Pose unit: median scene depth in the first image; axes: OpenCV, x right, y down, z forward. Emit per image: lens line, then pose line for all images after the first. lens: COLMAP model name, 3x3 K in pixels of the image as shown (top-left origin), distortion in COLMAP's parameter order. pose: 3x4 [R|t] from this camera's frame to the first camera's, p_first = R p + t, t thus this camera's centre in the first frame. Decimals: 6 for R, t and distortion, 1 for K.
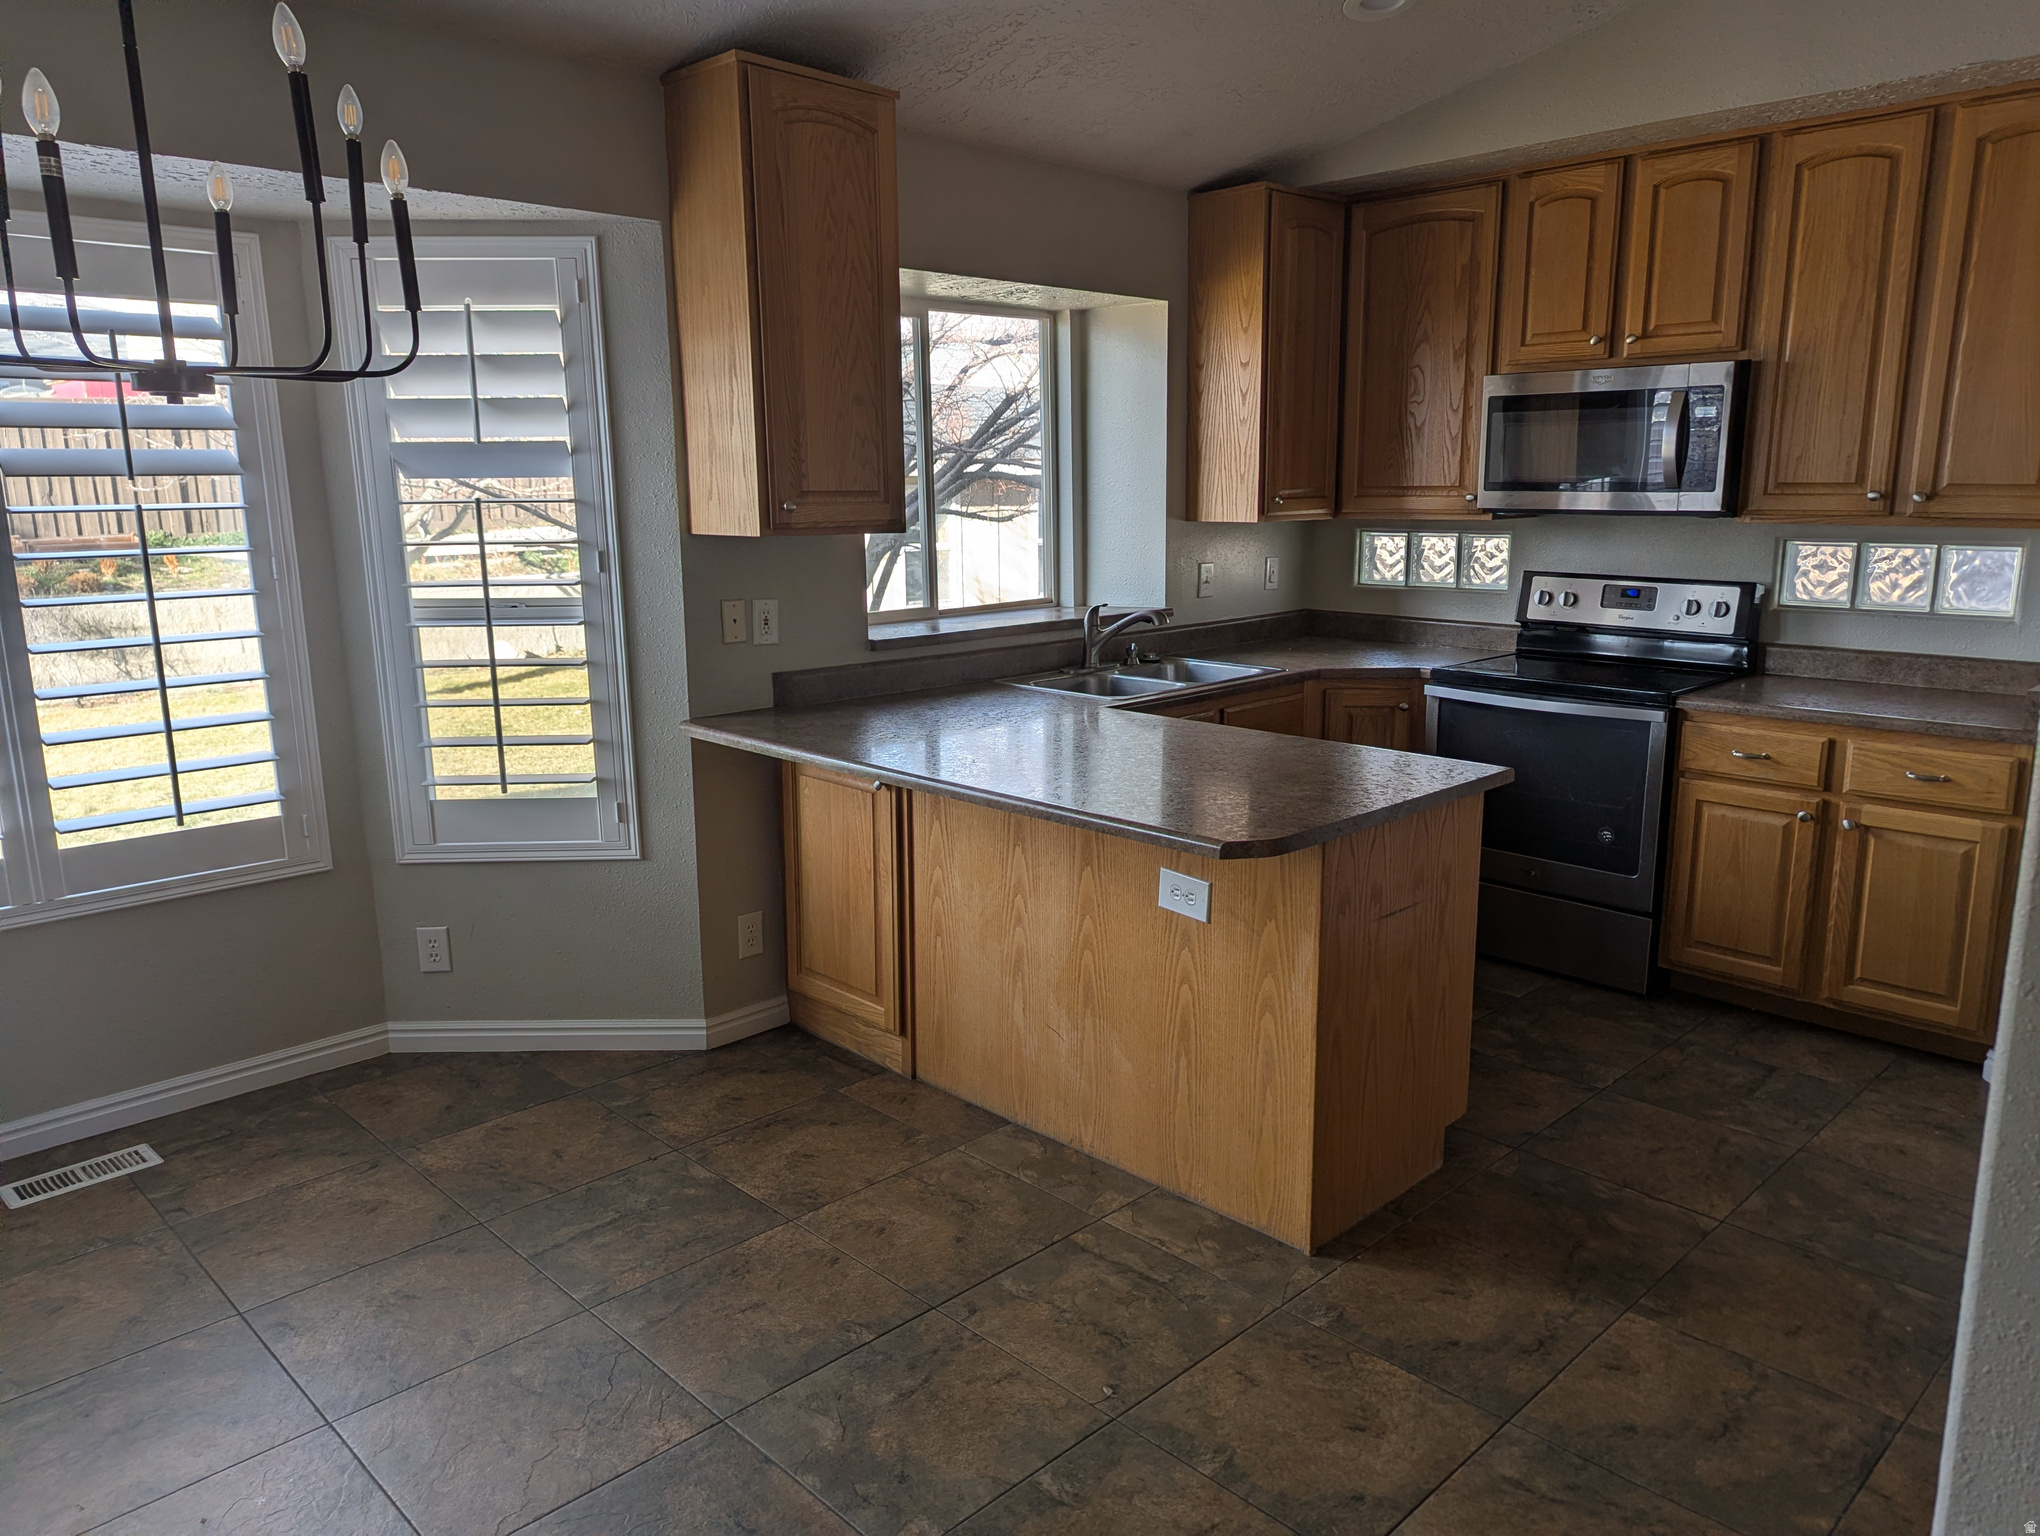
lens RADIAL K [[1440.3, 0, 1047.2], [0, 1440.3, 767.0], [0, 0, 1]] dist [0.083573, -0.092375]
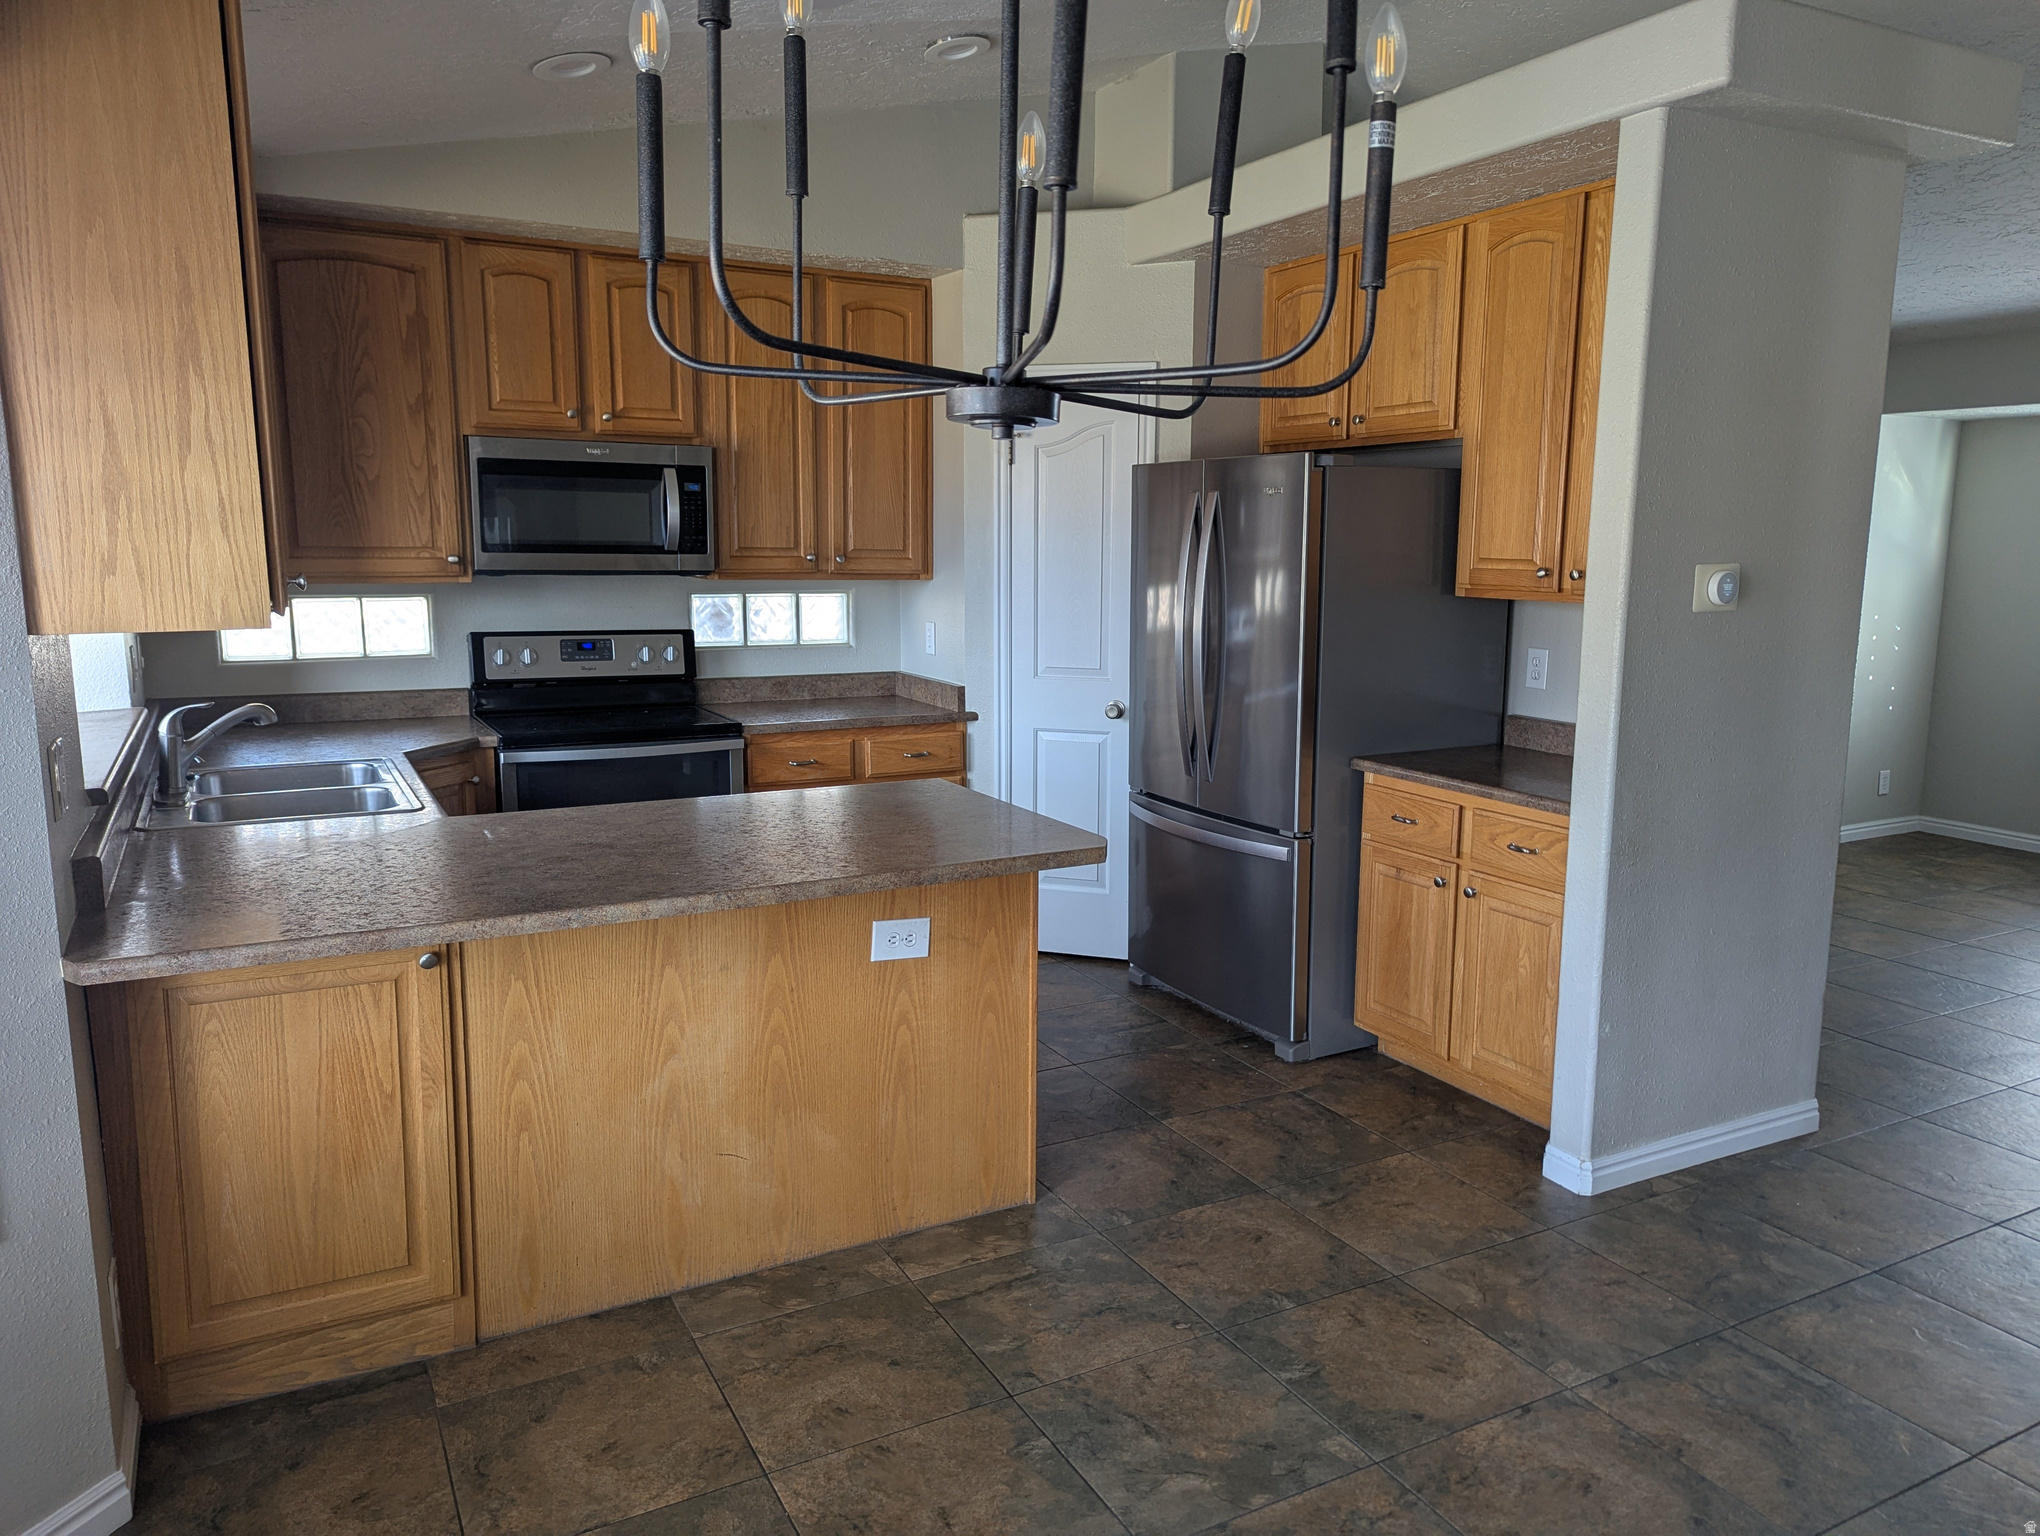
lens RADIAL K [[1440.3, 0, 1047.2], [0, 1440.3, 767.0], [0, 0, 1]] dist [0.083573, -0.092375]
pose [[0.278455, -0.147196, 0.949103, -0.727606], [0.184548, 0.977972, 0.097530, -0.099065], [-0.942552, 0.147997, 0.299486, 0.490872]]
